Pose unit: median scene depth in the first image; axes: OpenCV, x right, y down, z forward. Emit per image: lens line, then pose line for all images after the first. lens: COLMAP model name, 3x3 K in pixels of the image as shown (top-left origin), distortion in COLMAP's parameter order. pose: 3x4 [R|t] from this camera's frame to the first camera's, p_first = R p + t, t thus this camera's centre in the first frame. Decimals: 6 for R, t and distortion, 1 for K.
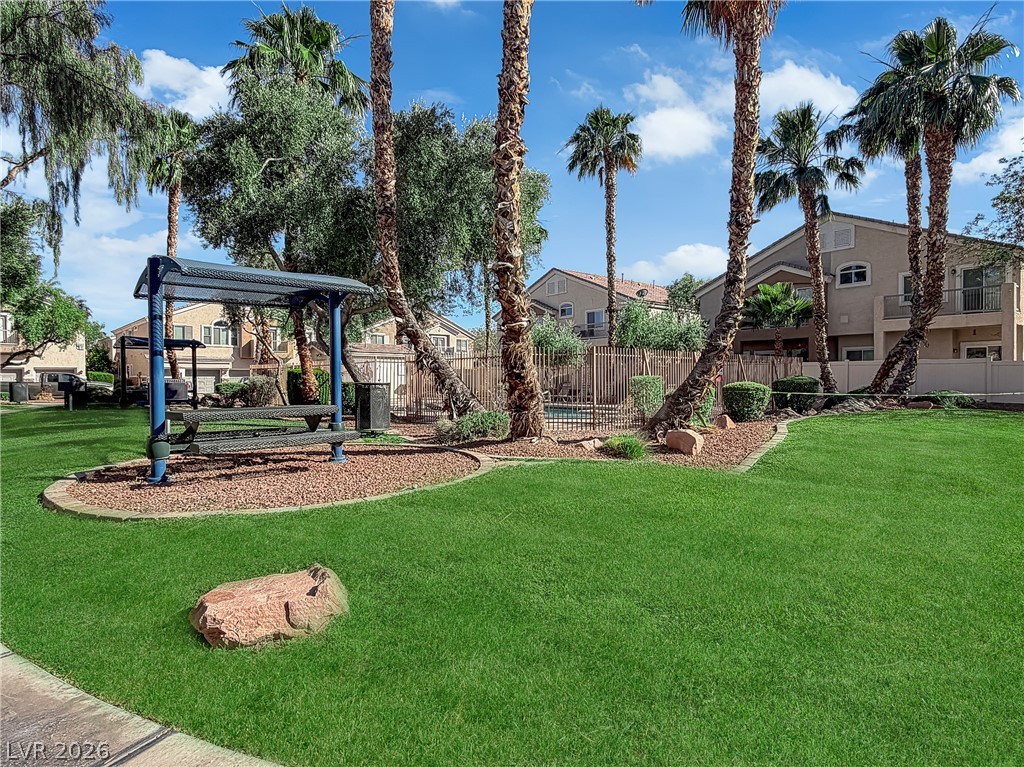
lens RADIAL K [[567.4, 0, 511.1], [0, 567.4, 382.4], [0, 0, 1]] dist [-0.000006, 0.000003]
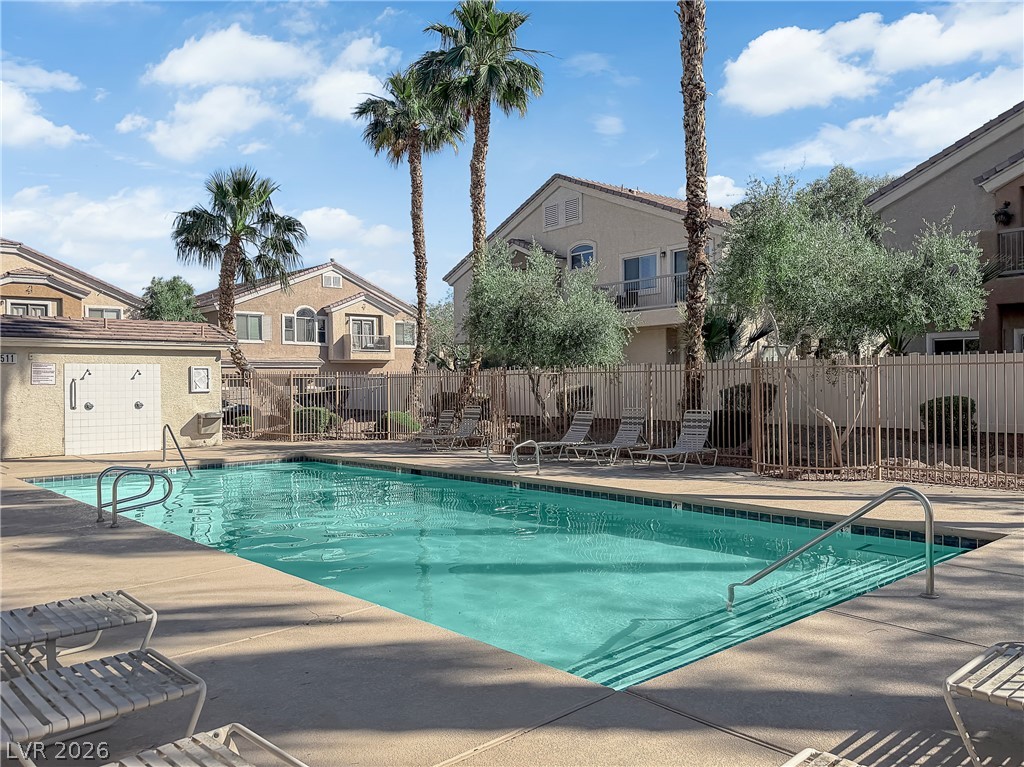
lens RADIAL K [[809.8, 0, 512.5], [0, 809.8, 384.2], [0, 0, 1]] dist [-0.000280, -0.000174]
pose [[0.999917, -0.006987, 0.010848, 0.028568], [0.007075, 0.999942, -0.008103, -0.008691], [-0.010791, 0.008179, 0.999908, 0.295814]]
